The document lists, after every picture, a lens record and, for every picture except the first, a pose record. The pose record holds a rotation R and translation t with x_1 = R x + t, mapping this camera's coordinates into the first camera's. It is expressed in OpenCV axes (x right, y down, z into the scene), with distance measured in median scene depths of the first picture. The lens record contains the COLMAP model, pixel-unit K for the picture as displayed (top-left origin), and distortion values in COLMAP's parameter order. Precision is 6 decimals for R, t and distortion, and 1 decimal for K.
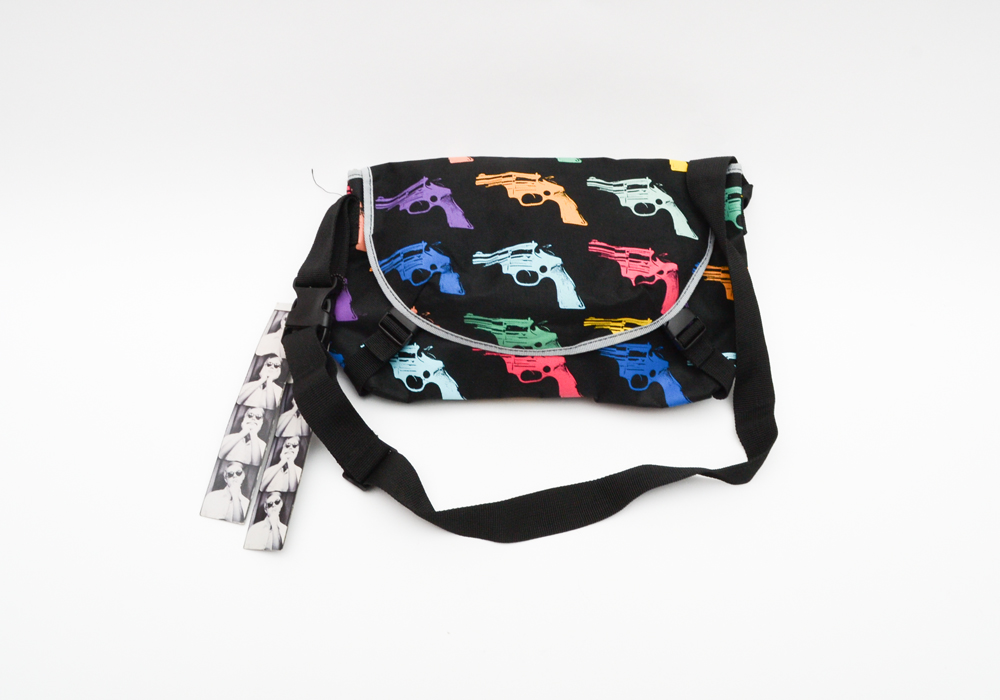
lens RADIAL K [[995.9, 0, 497.1], [0, 995.9, 345.2], [0, 0, 1]] dist [-0.075284, 0.000000]
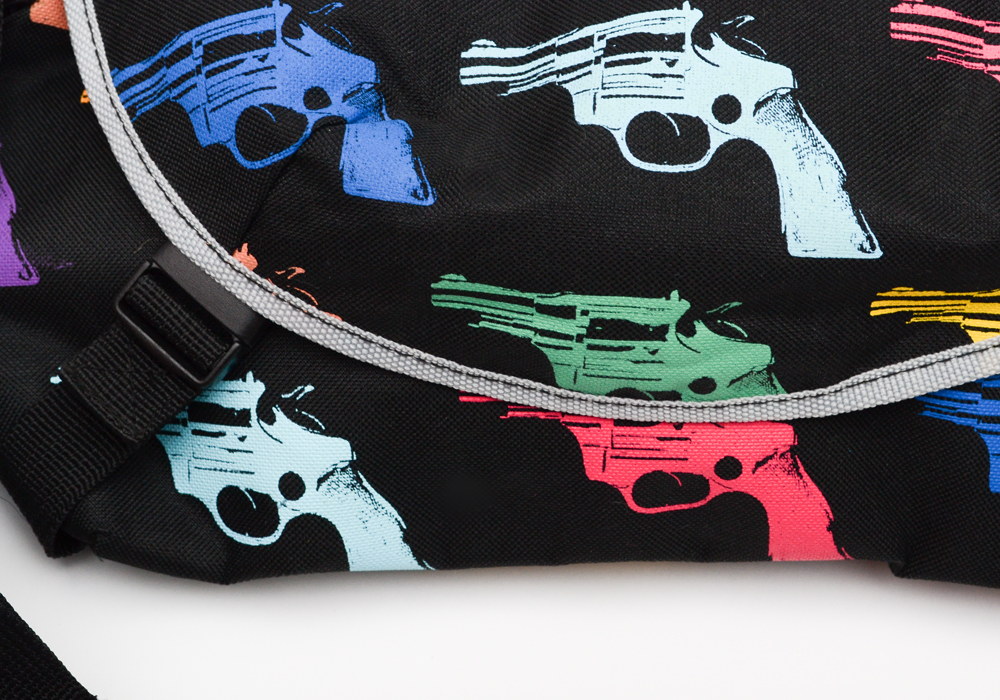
lens RADIAL K [[2461.9, 0, 500.0], [0, 2461.9, 349.6], [0, 0, 1]] dist [0.049877, 0.000000]
pose [[0.999657, -0.001045, 0.026153, -0.030905], [-0.000750, 0.997648, 0.068538, -0.054851], [-0.026163, -0.068534, 0.997306, 0.319140]]
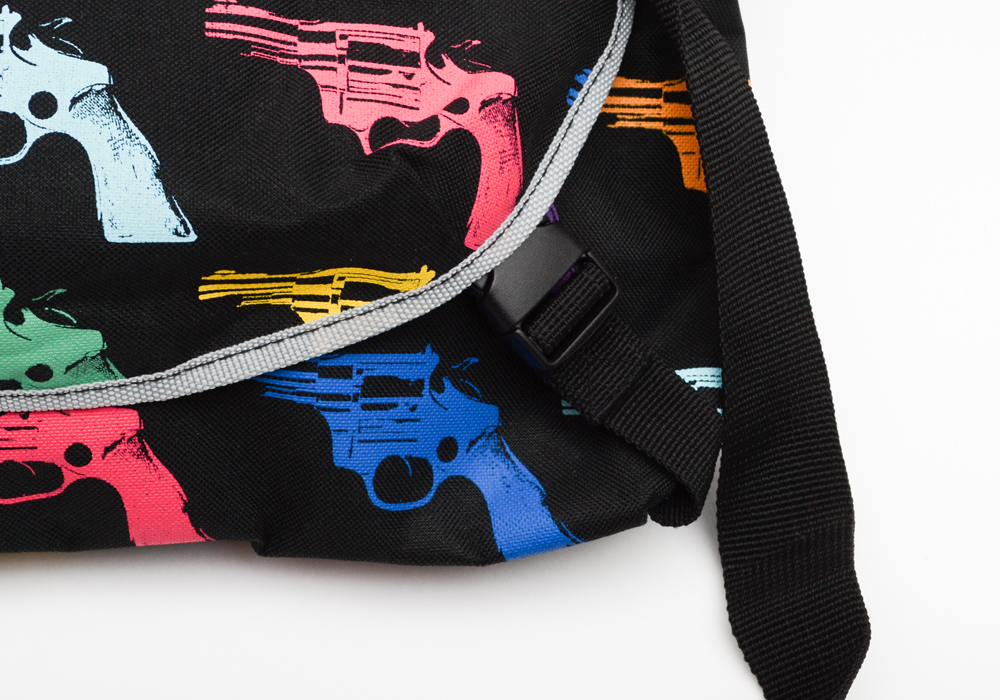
lens RADIAL K [[2461.9, 0, 501.4], [0, 2461.9, 352.4], [0, 0, 1]] dist [0.049877, 0.000000]
pose [[0.987295, -0.041483, 0.153385, 0.061831], [0.037577, 0.998893, 0.028279, -0.020614], [-0.154389, -0.022156, 0.987762, 0.277611]]
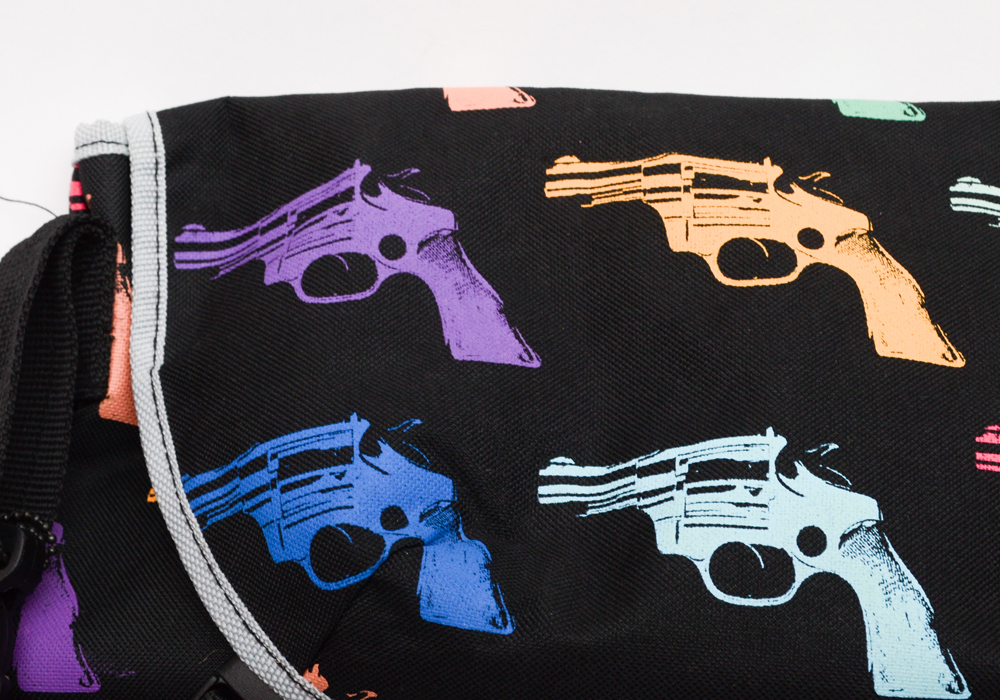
lens RADIAL K [[2461.9, 0, 499.3], [0, 2461.9, 349.0], [0, 0, 1]] dist [0.049877, 0.000000]
pose [[0.999311, 0.022532, 0.029500, -0.054637], [-0.021752, 0.999412, -0.026510, -0.103860], [-0.030080, 0.025850, 0.999213, 0.332117]]
